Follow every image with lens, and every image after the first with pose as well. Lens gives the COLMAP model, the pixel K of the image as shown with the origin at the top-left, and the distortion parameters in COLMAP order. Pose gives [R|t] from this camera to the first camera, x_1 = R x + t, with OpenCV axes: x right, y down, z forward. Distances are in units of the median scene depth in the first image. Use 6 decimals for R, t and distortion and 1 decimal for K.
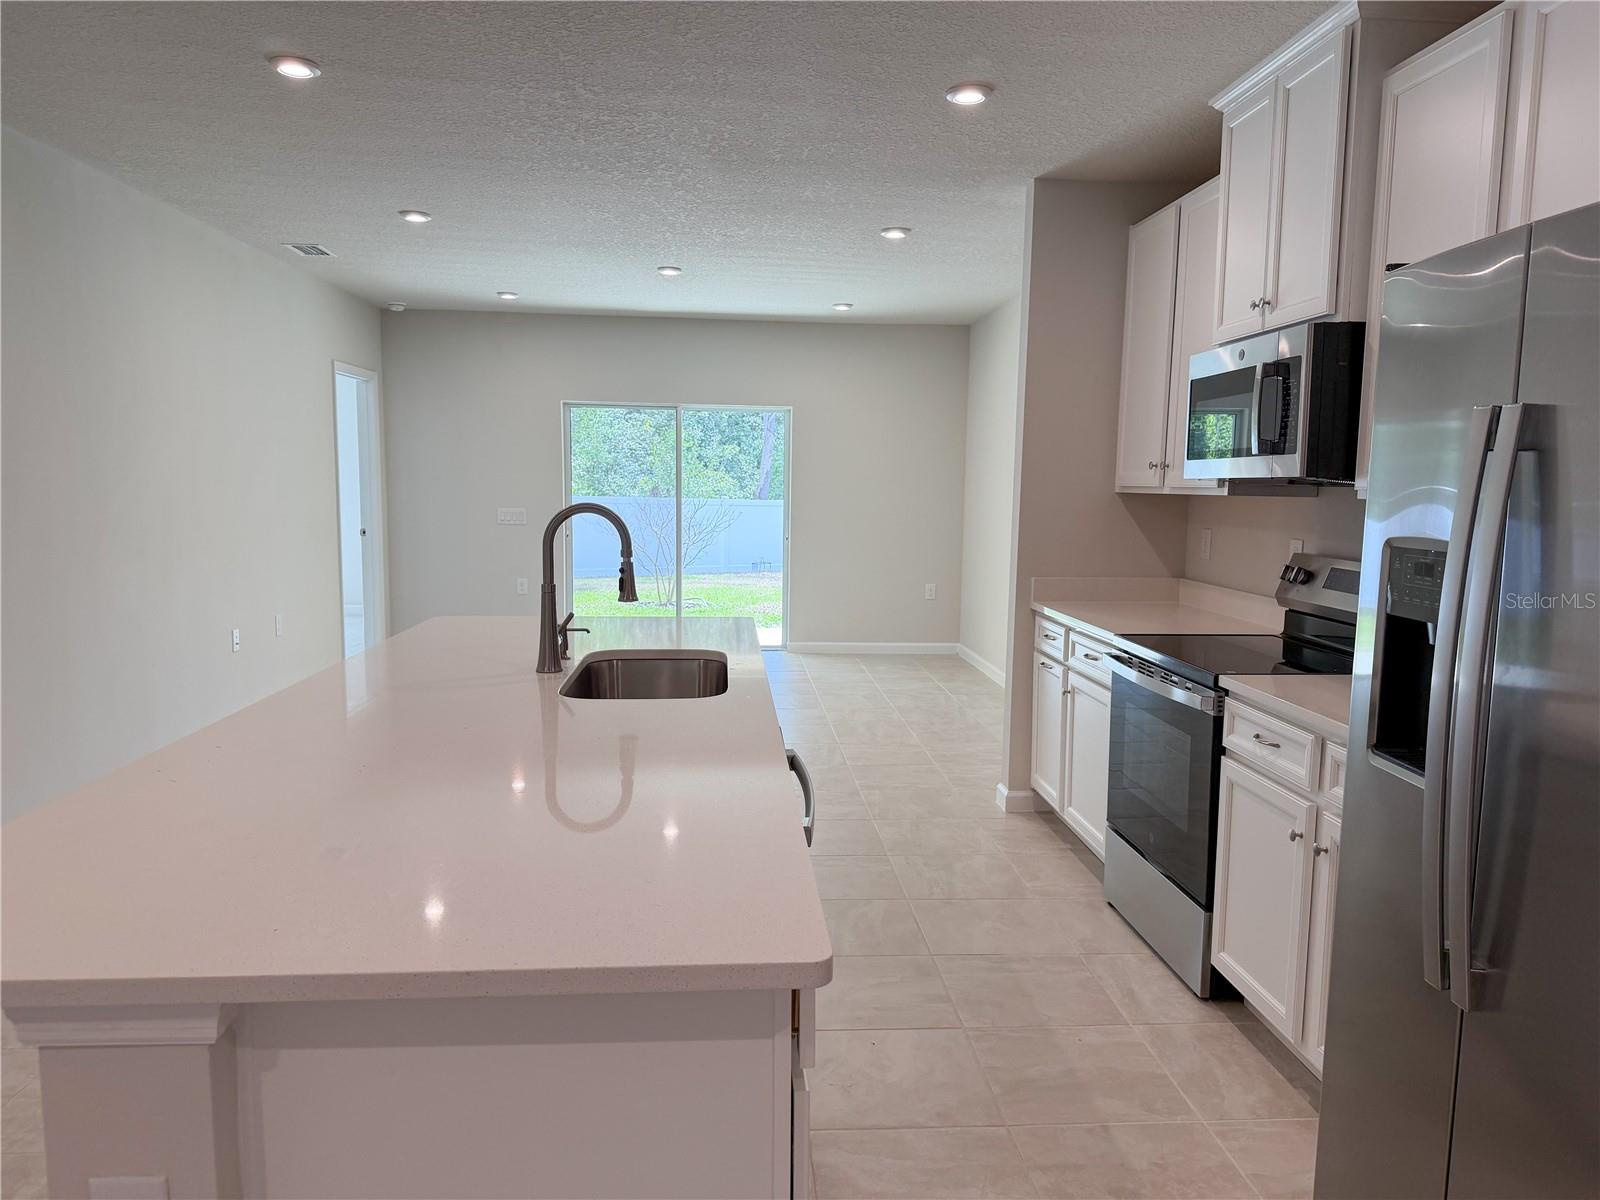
lens RADIAL K [[1110.8, 0, 792.7], [0, 1110.8, 606.4], [0, 0, 1]] dist [0.035400, -0.040547]
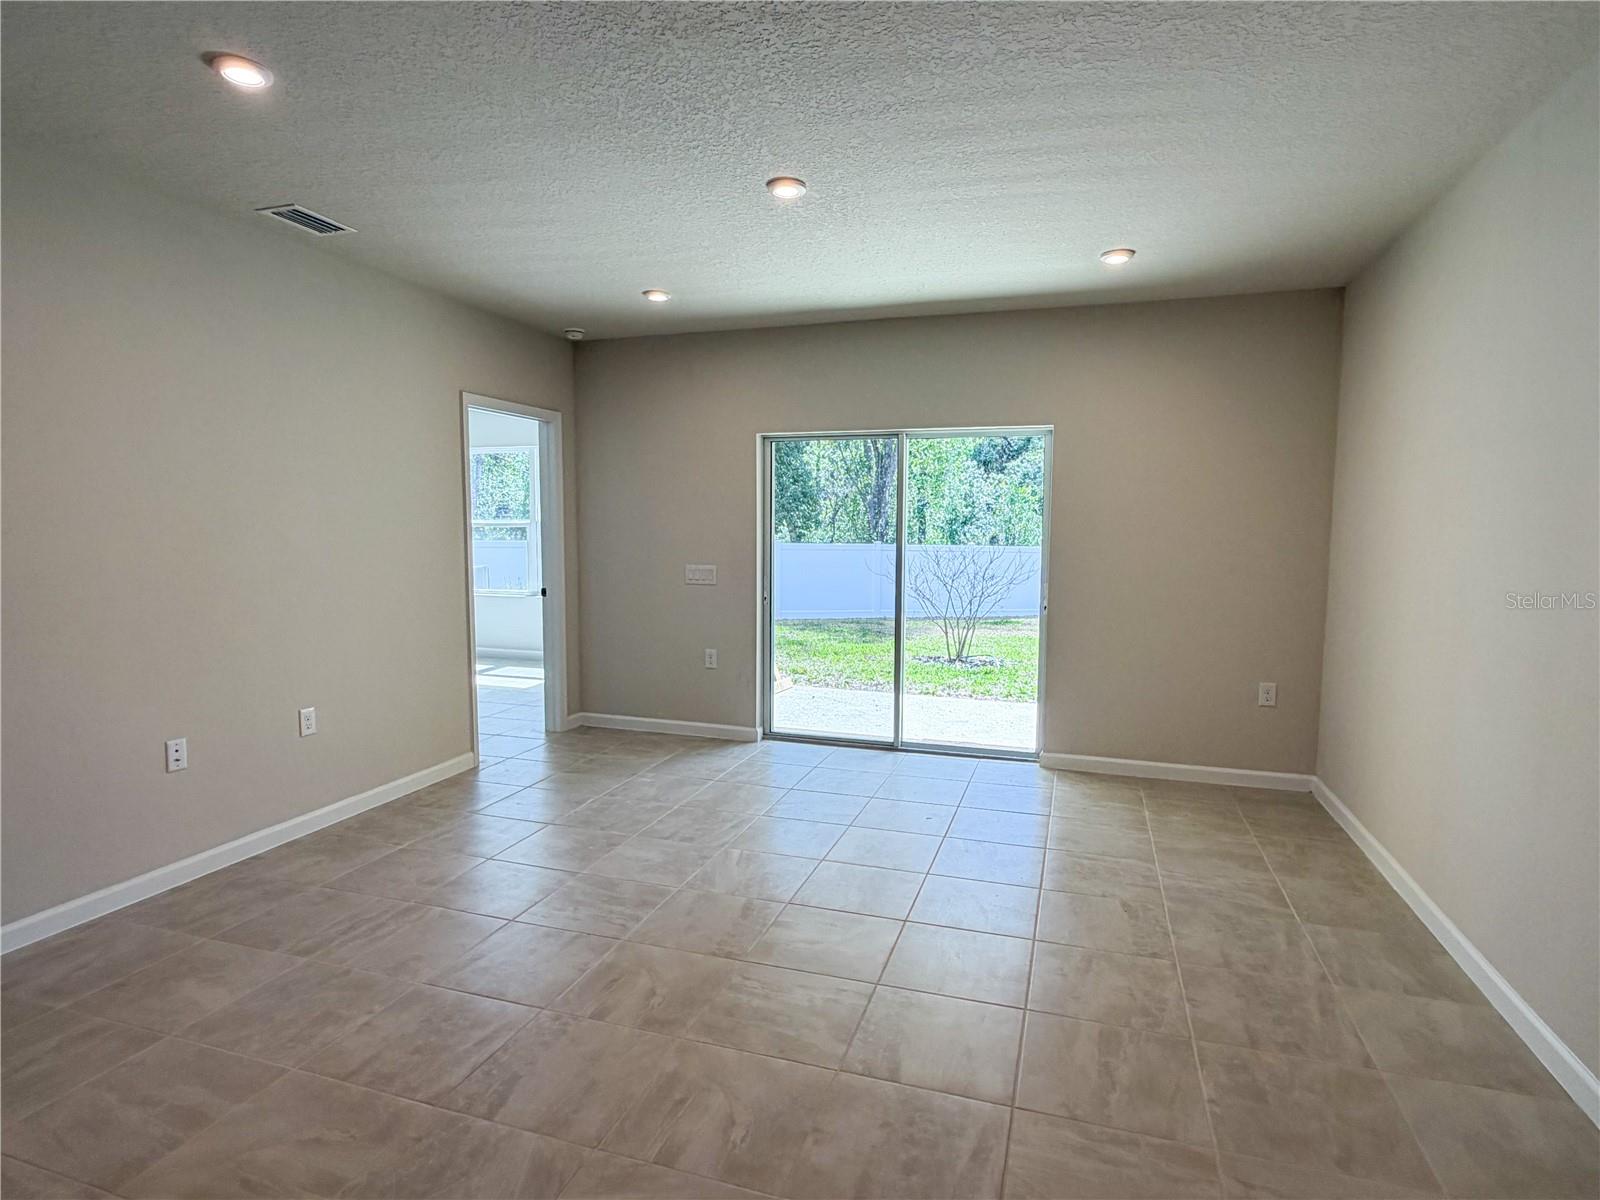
lens RADIAL K [[864.4, 0, 791.3], [0, 864.4, 603.7], [0, 0, 1]] dist [-0.007221, 0.000615]
pose [[0.925487, 0.024505, -0.377985, 0.055904], [-0.035362, 0.999137, -0.021808, -0.047457], [0.377124, 0.033550, 0.925555, 0.425648]]
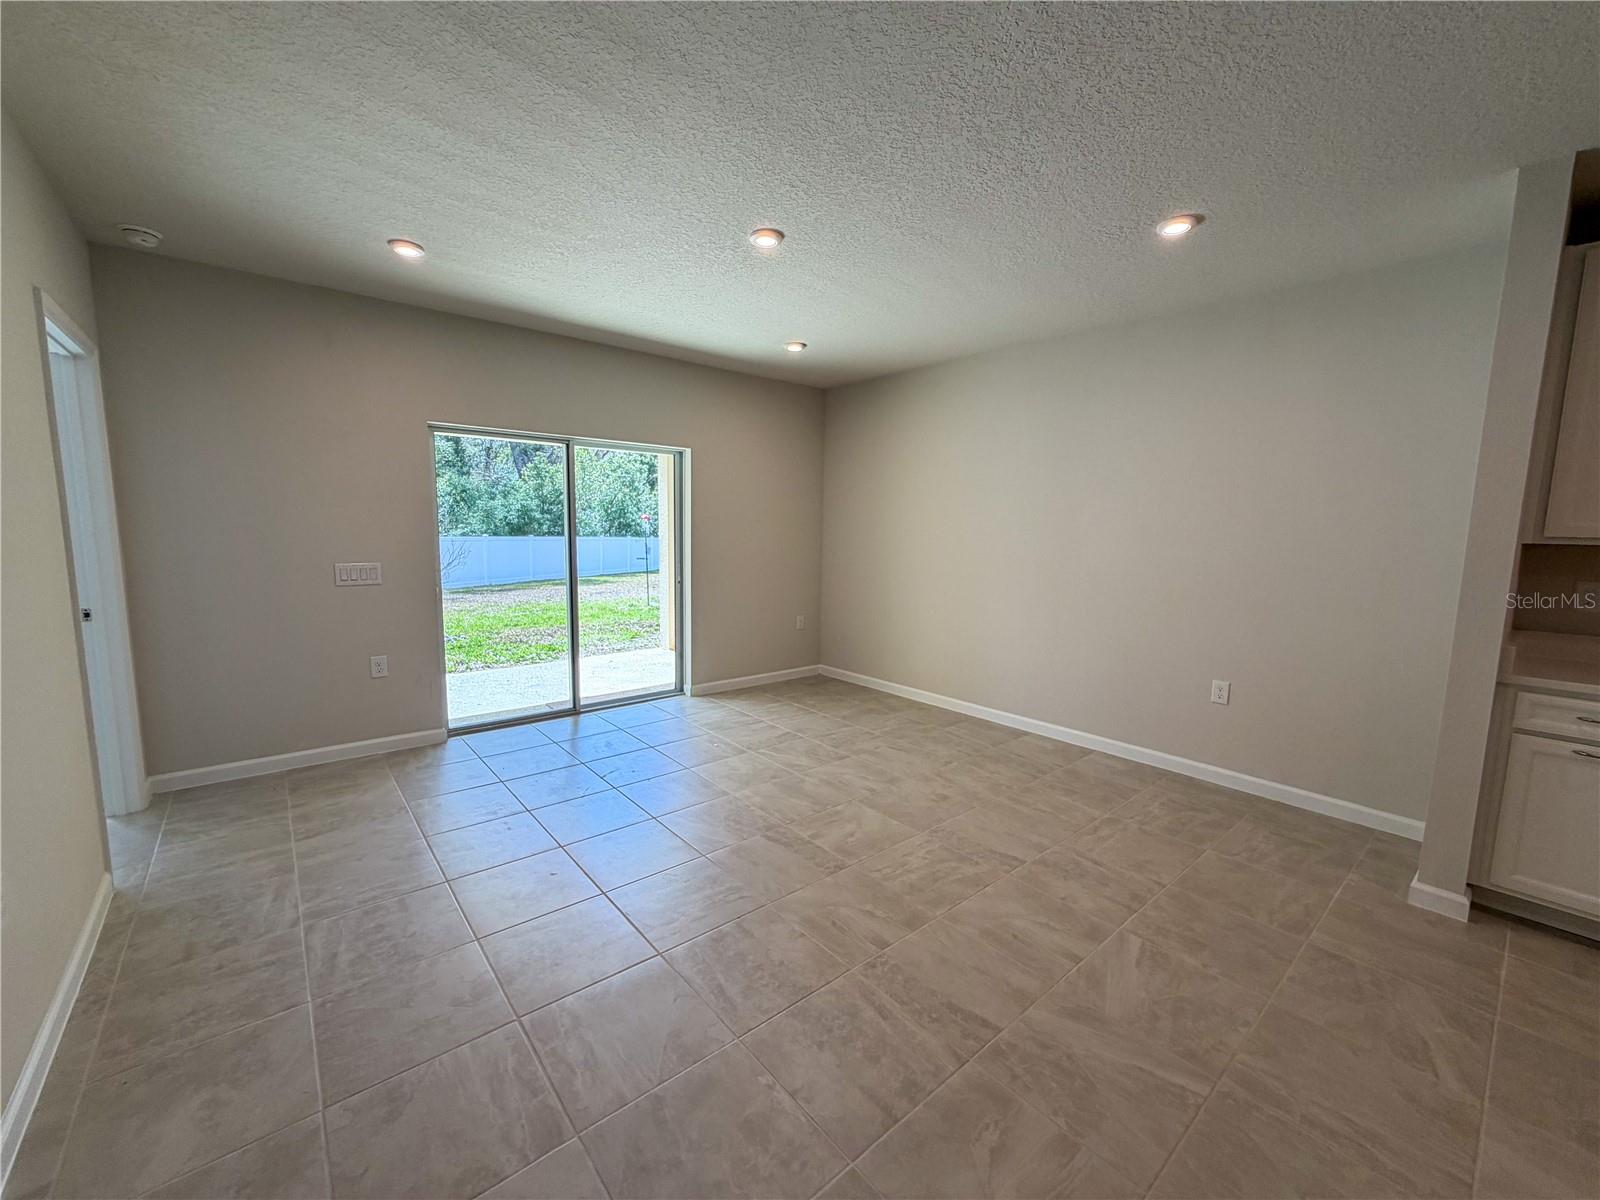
lens RADIAL K [[644.8, 0, 800.0], [0, 644.8, 600.0], [0, 0, 1]] dist [-0.001524, 0.000249]
pose [[0.805754, -0.072452, 0.587802, -0.269339], [0.065104, 0.997310, 0.033683, -0.059418], [-0.588661, 0.011128, 0.808303, 0.484749]]
